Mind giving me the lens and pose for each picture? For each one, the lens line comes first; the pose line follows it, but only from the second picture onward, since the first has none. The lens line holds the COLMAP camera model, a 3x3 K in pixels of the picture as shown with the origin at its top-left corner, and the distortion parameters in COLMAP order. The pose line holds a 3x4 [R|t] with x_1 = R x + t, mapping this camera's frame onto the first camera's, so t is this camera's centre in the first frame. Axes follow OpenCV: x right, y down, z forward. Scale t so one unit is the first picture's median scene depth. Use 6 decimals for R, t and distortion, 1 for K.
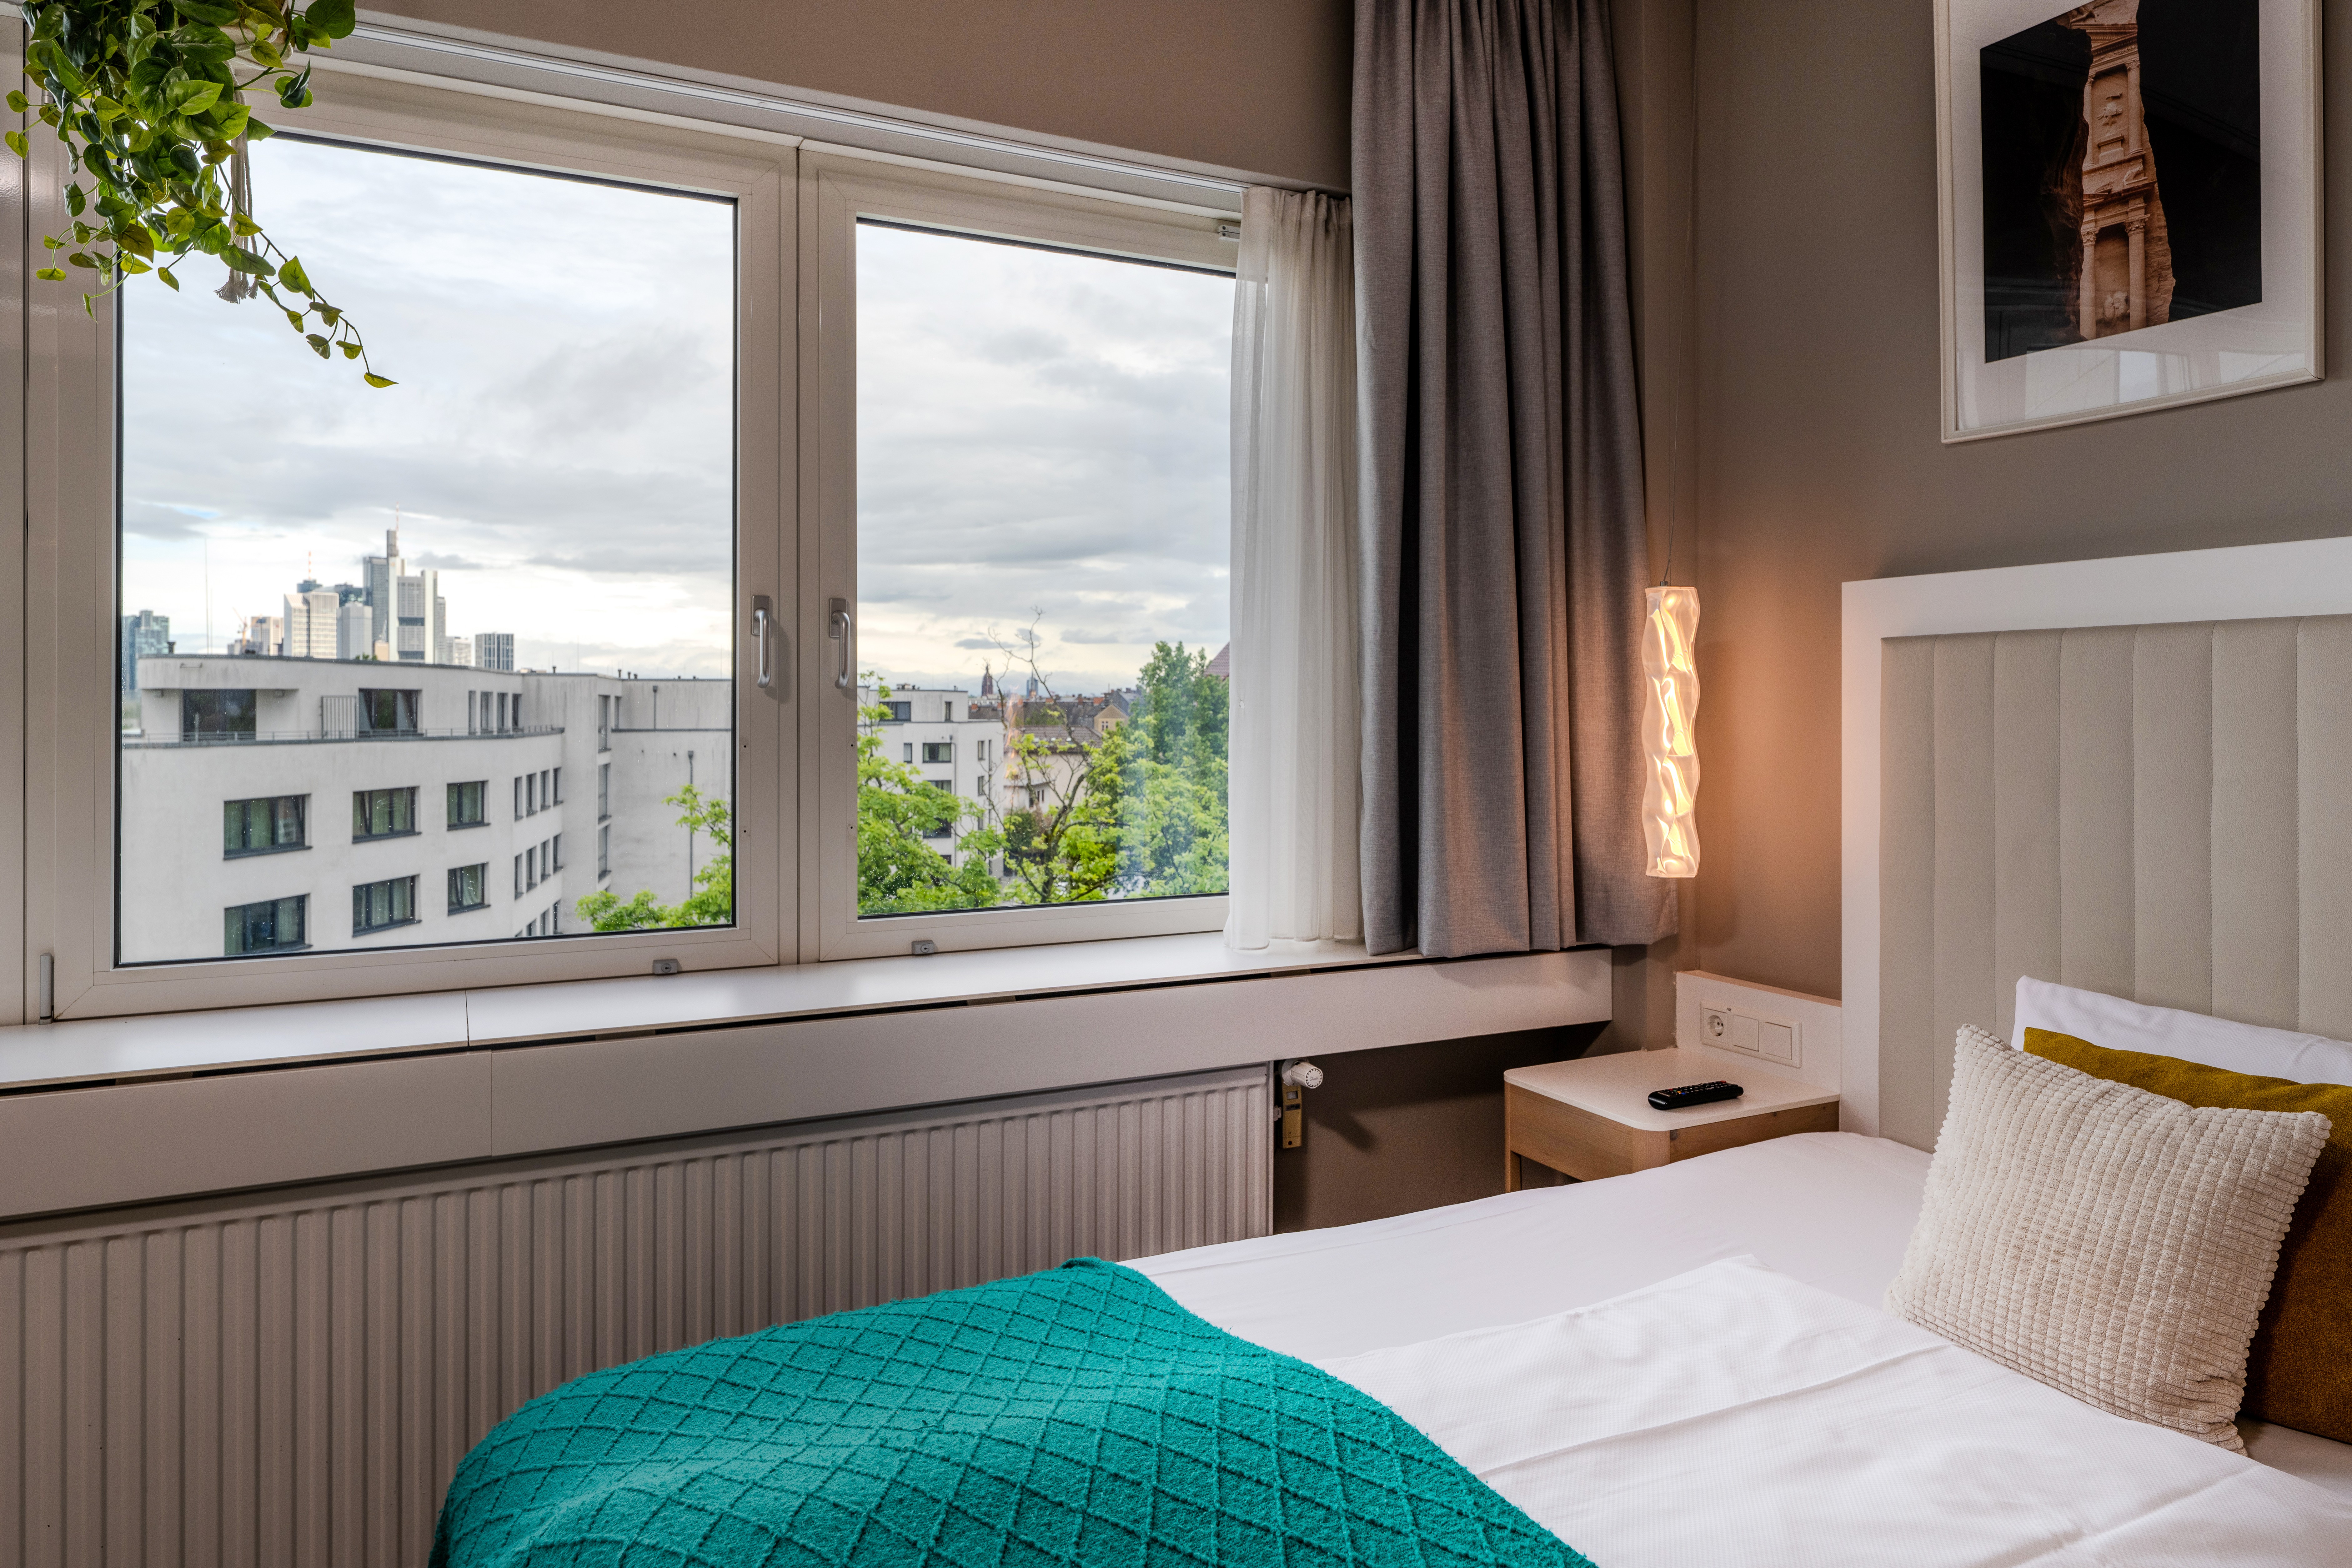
lens RADIAL K [[1370.8, 0, 1217.3], [0, 1370.8, 713.2], [0, 0, 1]] dist [0.001188, -0.001301]
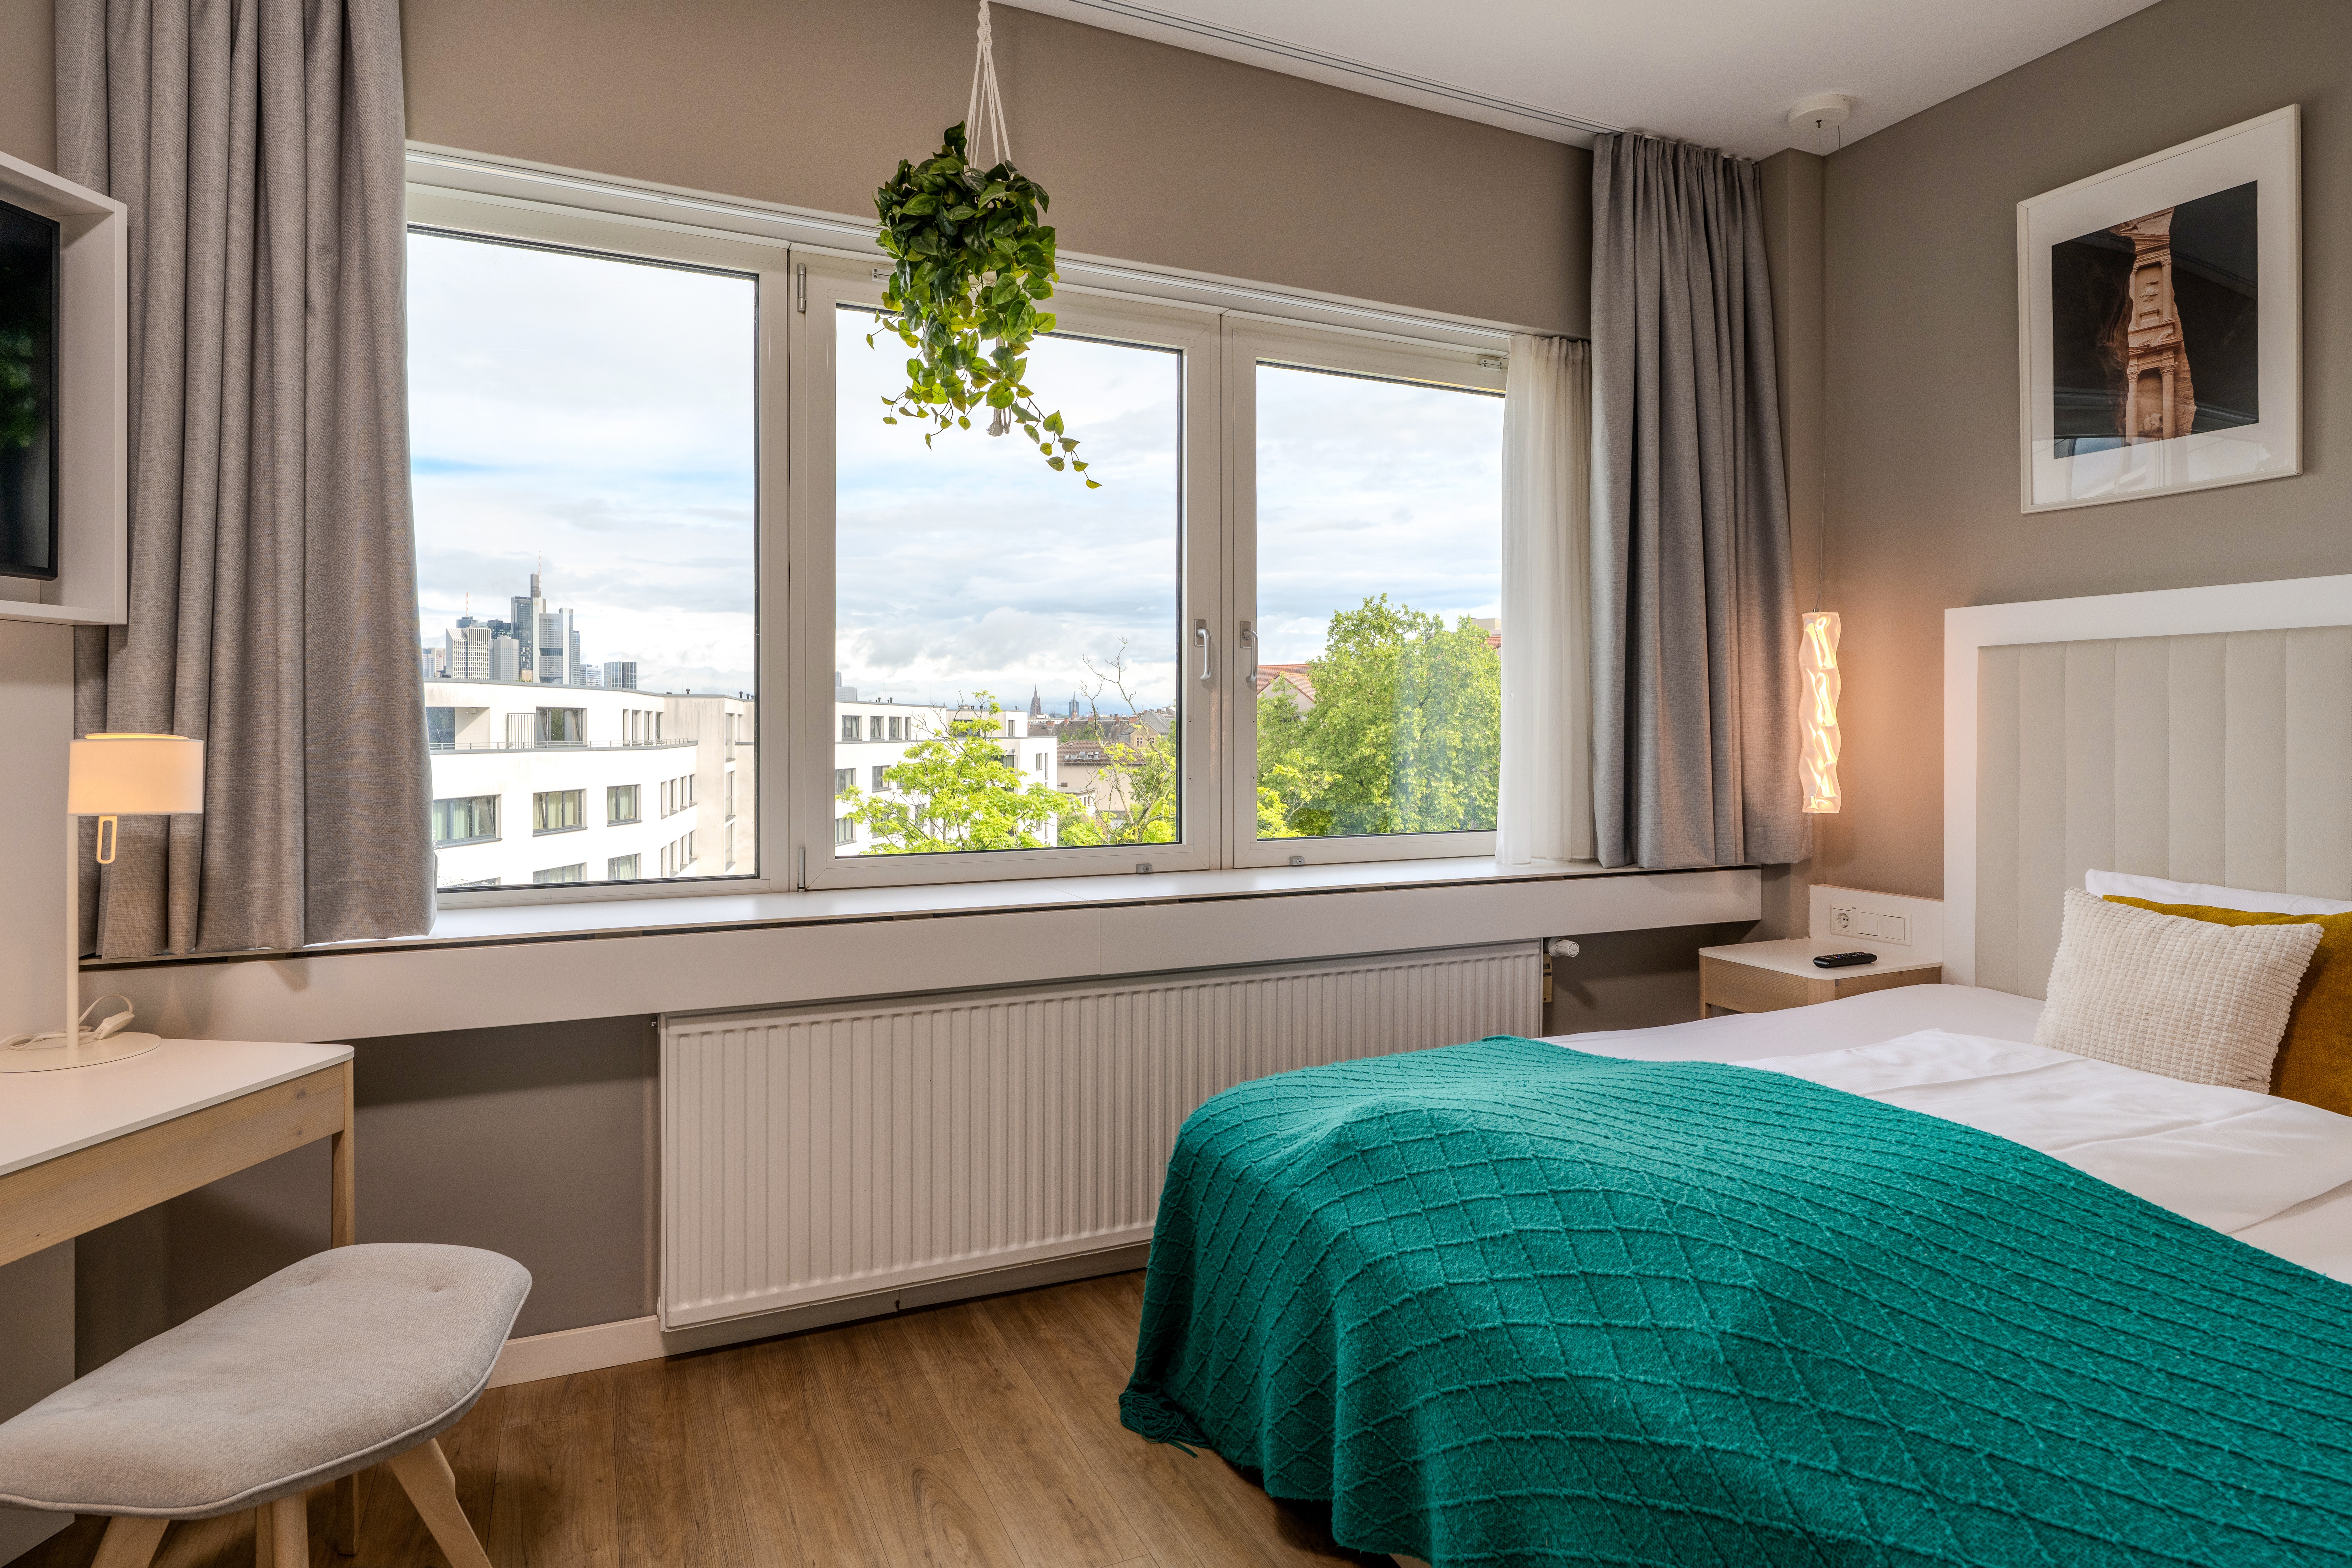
lens RADIAL K [[1204.5, 0, 1176.9], [0, 1204.5, 737.6], [0, 0, 1]] dist [-0.005170, 0.002125]
pose [[0.999520, 0.001282, -0.030957, -0.312075], [-0.001164, 0.999992, 0.003813, 0.036325], [0.030961, -0.003775, 0.999513, -0.291918]]
